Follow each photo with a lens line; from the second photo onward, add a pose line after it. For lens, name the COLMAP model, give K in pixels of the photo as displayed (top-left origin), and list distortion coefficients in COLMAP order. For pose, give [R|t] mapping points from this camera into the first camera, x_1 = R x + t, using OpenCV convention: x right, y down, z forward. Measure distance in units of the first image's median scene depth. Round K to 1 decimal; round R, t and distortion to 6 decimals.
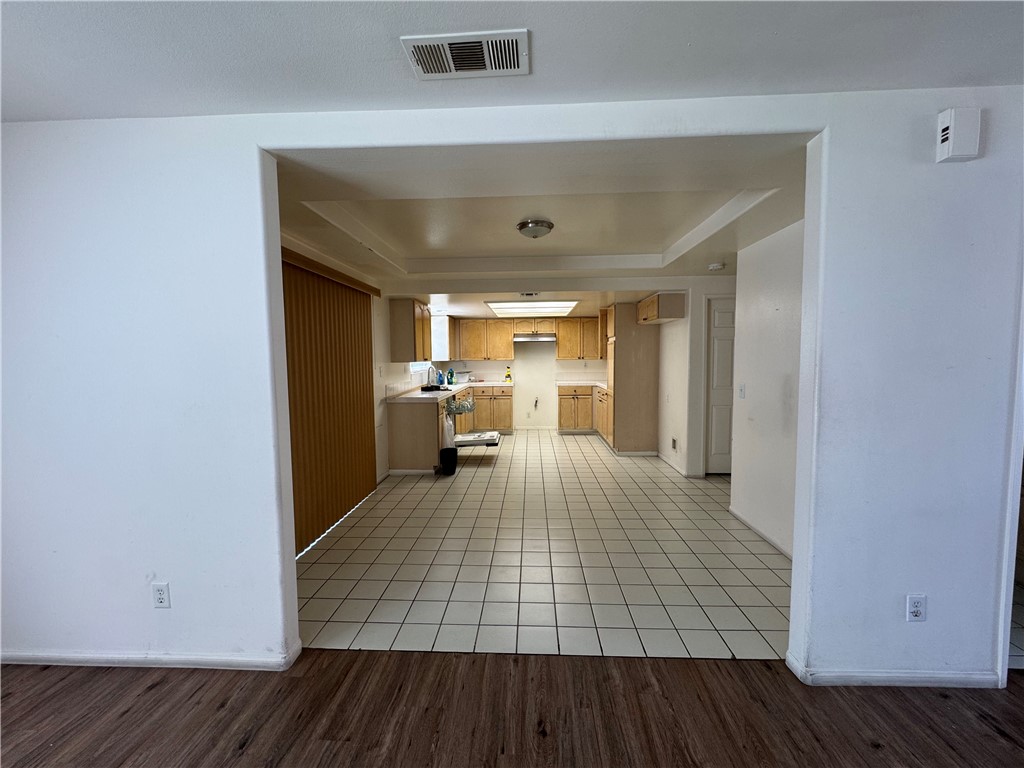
lens RADIAL K [[408.8, 0, 512.0], [0, 408.8, 384.0], [0, 0, 1]] dist [-0.000637, -0.000155]
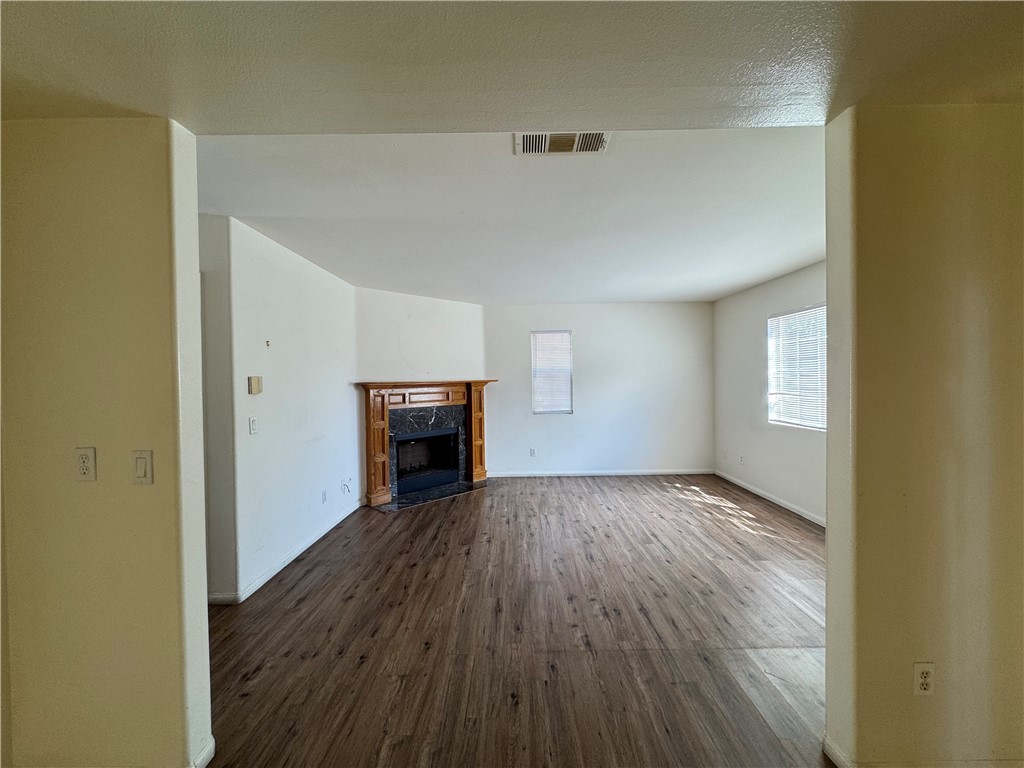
lens RADIAL K [[408.8, 0, 512.0], [0, 408.8, 384.0], [0, 0, 1]] dist [-0.000637, -0.000155]
pose [[-0.999085, 0.023297, -0.035866, 0.098988], [0.020392, 0.996639, 0.079339, -0.124164], [0.037594, 0.078535, -0.996202, 2.011796]]
